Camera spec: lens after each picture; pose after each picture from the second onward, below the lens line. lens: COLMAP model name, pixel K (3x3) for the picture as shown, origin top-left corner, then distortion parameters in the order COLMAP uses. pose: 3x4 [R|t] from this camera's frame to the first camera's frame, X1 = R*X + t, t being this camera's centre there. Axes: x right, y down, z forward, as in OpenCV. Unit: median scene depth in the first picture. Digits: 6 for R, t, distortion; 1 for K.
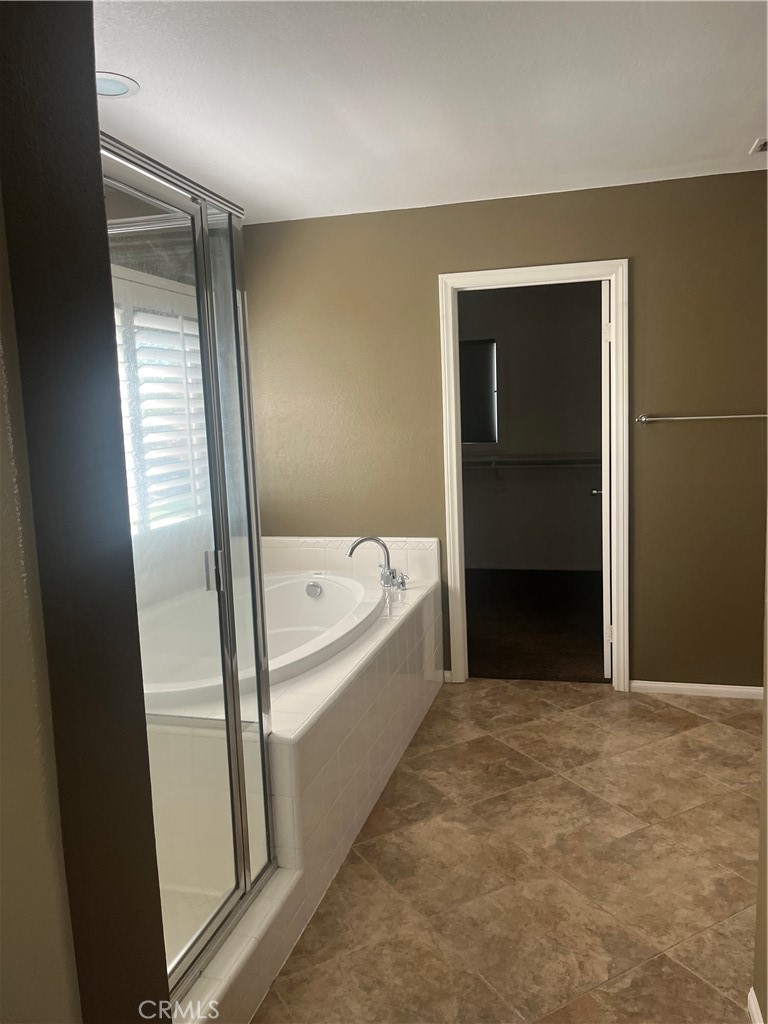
lens RADIAL K [[783.0, 0, 394.4], [0, 783.0, 510.9], [0, 0, 1]] dist [0.069021, -0.101415]
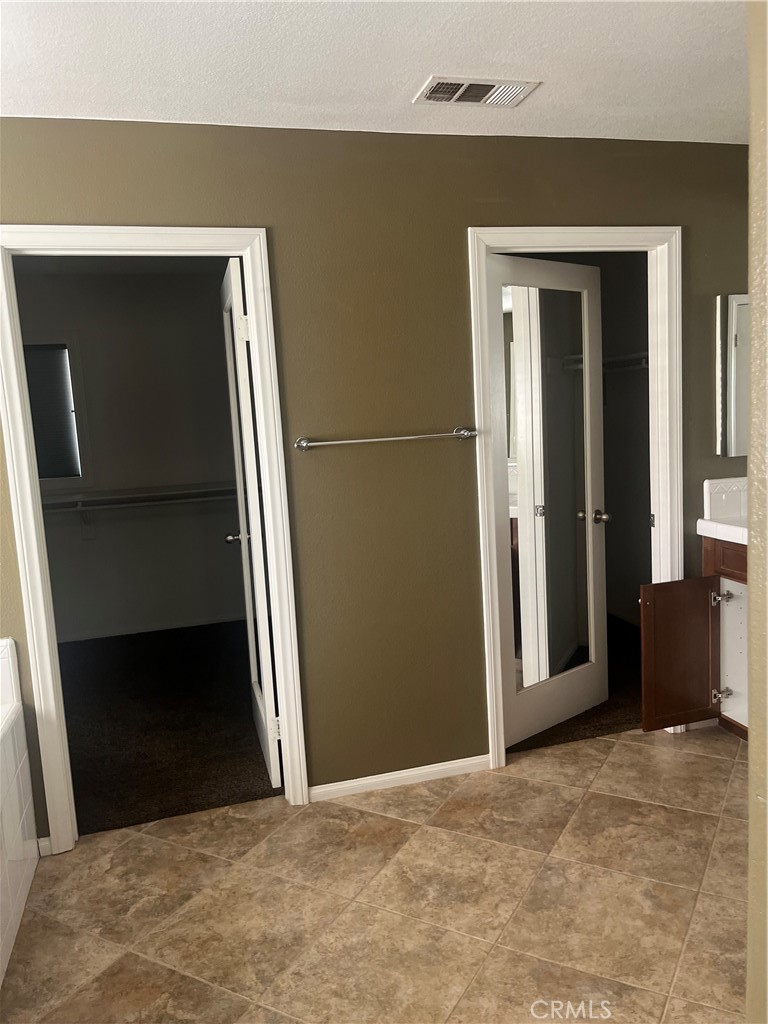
lens RADIAL K [[783.0, 0, 394.4], [0, 783.0, 510.9], [0, 0, 1]] dist [0.069021, -0.101415]
pose [[0.864217, -0.072945, 0.497803, 0.013435], [0.086870, 0.996208, -0.004833, -0.041474], [-0.495563, 0.047421, 0.867277, 0.311630]]
